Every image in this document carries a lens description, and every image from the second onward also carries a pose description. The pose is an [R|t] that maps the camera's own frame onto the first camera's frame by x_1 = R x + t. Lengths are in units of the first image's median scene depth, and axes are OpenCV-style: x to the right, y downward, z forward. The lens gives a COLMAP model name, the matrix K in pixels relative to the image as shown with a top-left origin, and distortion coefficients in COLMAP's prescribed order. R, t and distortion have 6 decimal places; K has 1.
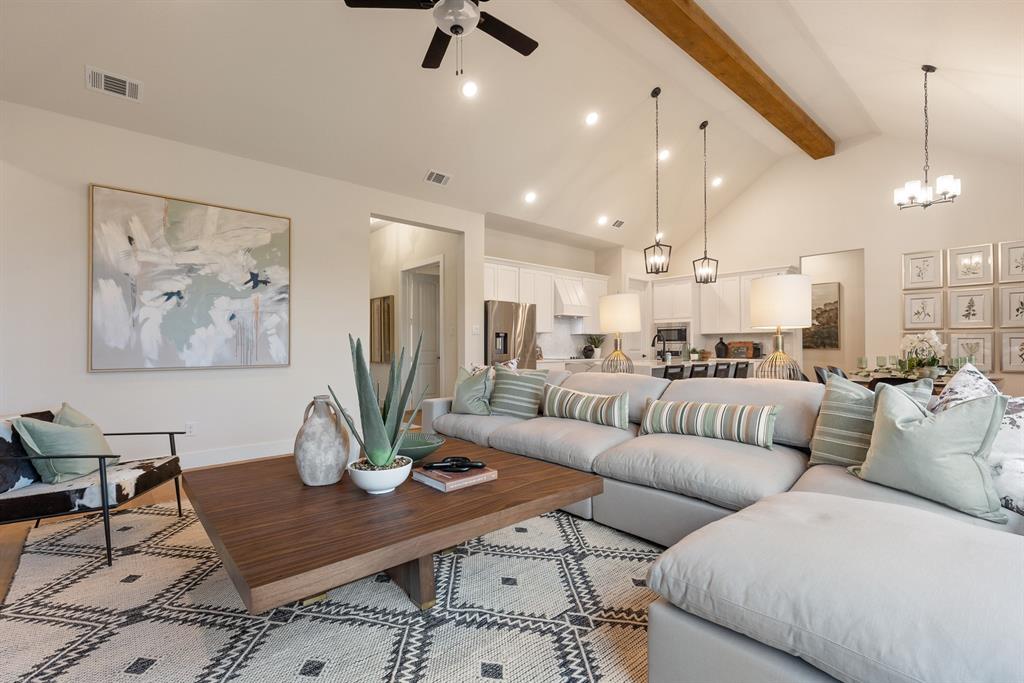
lens RADIAL K [[466.5, 0, 507.8], [0, 466.5, 339.6], [0, 0, 1]] dist [0.003802, -0.000026]
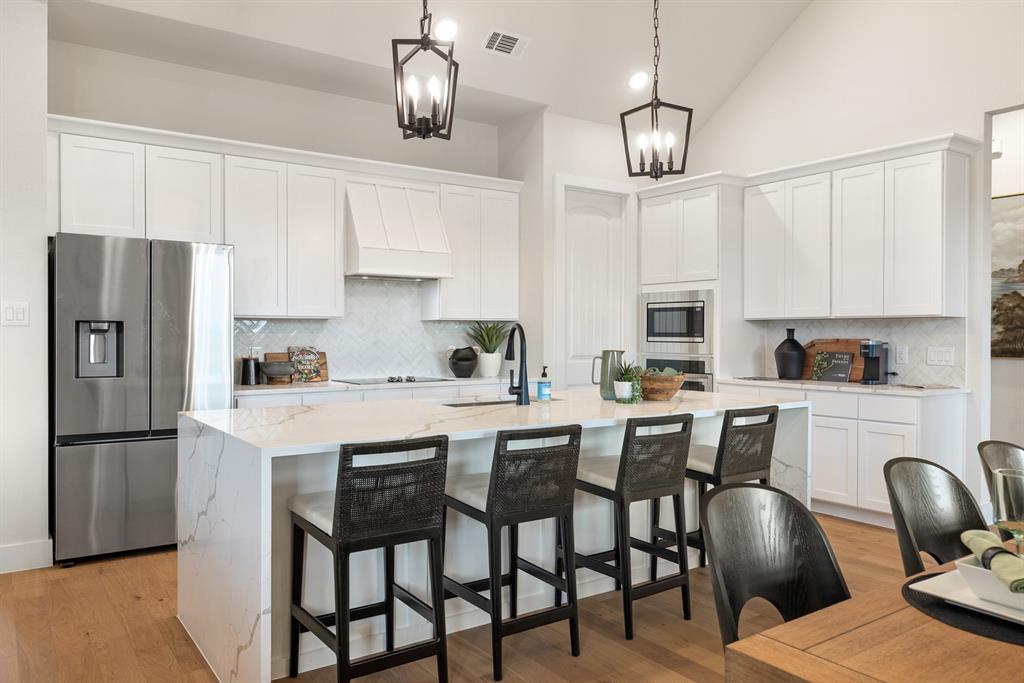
lens RADIAL K [[742.8, 0, 515.7], [0, 742.8, 335.9], [0, 0, 1]] dist [0.005411, -0.001041]
pose [[0.993545, 0.002278, -0.113415, 0.297366], [0.000238, 0.999754, 0.022160, -0.012086], [0.113438, -0.022044, 0.993301, 0.342025]]
